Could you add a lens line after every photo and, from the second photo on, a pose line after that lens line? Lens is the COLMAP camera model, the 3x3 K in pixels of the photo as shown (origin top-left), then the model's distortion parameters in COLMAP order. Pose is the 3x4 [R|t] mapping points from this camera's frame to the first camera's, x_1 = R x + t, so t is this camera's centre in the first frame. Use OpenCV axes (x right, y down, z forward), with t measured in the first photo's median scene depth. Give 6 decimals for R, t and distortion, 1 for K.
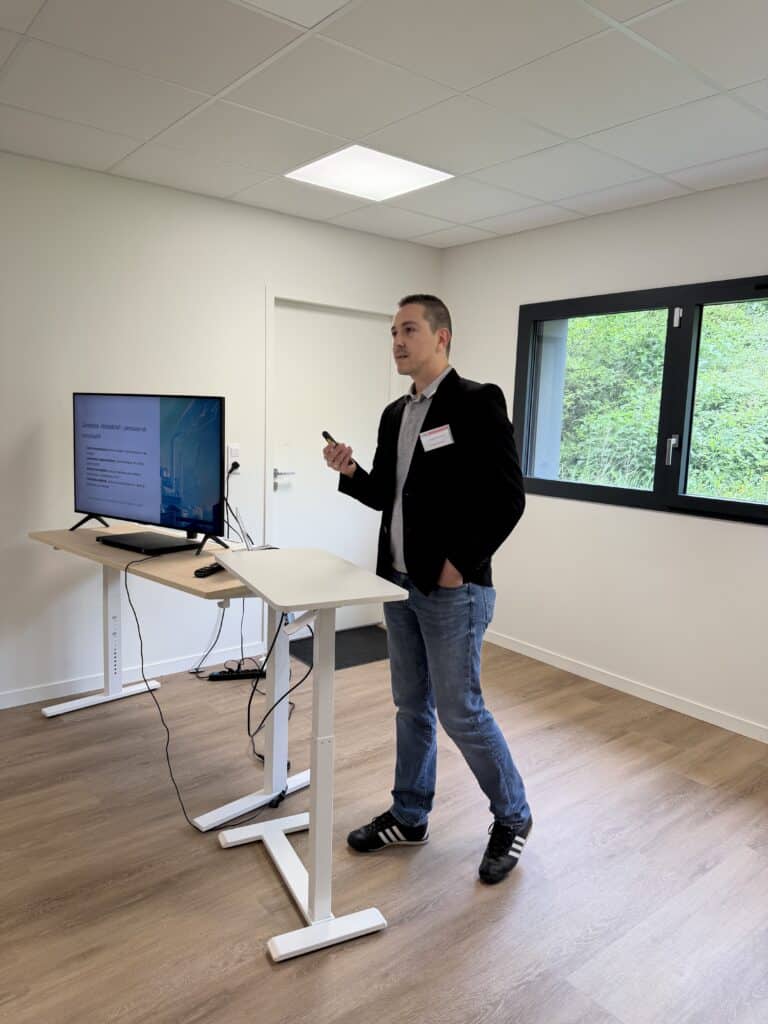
lens RADIAL K [[733.5, 0, 382.2], [0, 733.5, 503.7], [0, 0, 1]] dist [0.023692, -0.026701]
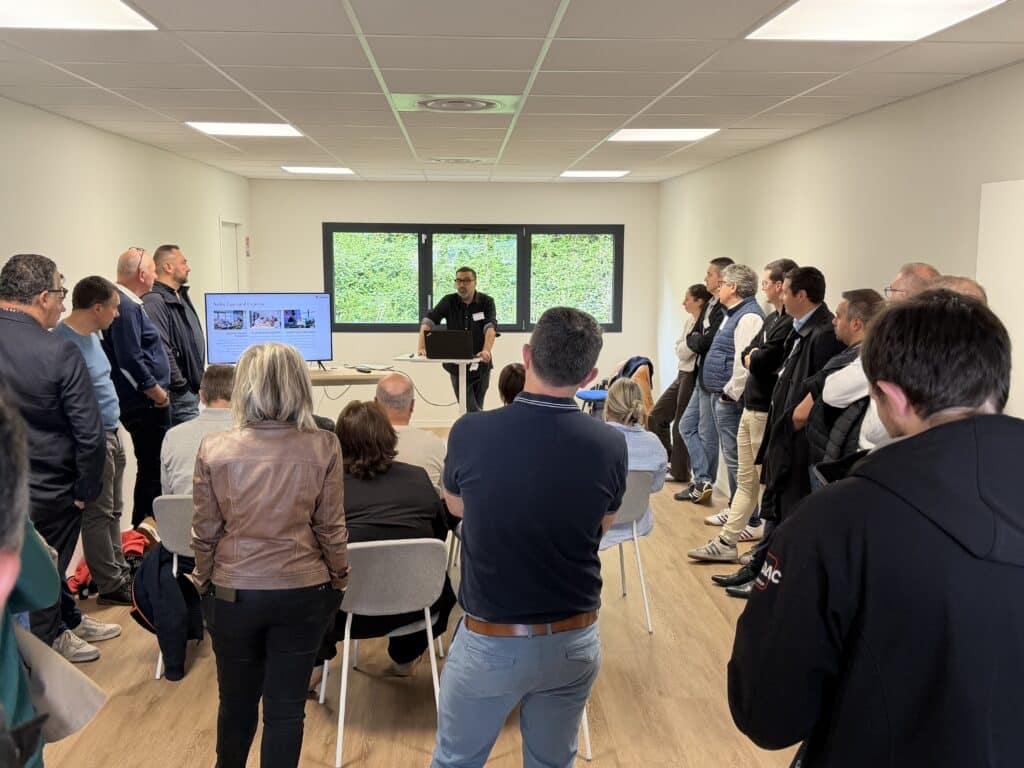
lens RADIAL K [[976.9, 0, 515.7], [0, 976.9, 386.5], [0, 0, 1]] dist [0.015735, 0.000000]
pose [[0.579167, -0.135367, 0.803891, -2.059472], [0.109983, 0.990076, 0.087482, -0.063533], [-0.807756, 0.037748, 0.588308, -0.979237]]
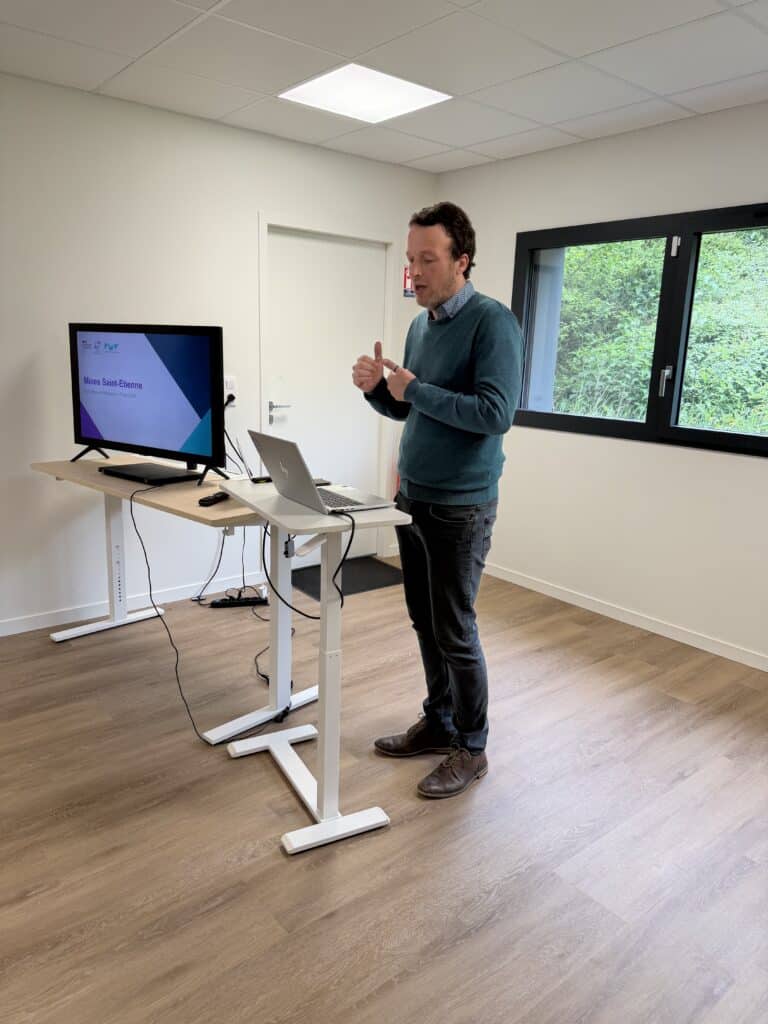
lens RADIAL K [[733.5, 0, 379.5], [0, 733.5, 503.8], [0, 0, 1]] dist [0.023692, -0.026701]
pose [[0.999947, -0.001648, 0.010160, -0.010456], [0.000747, 0.996116, 0.088051, 0.005732], [-0.010265, -0.088039, 0.996064, -0.019168]]
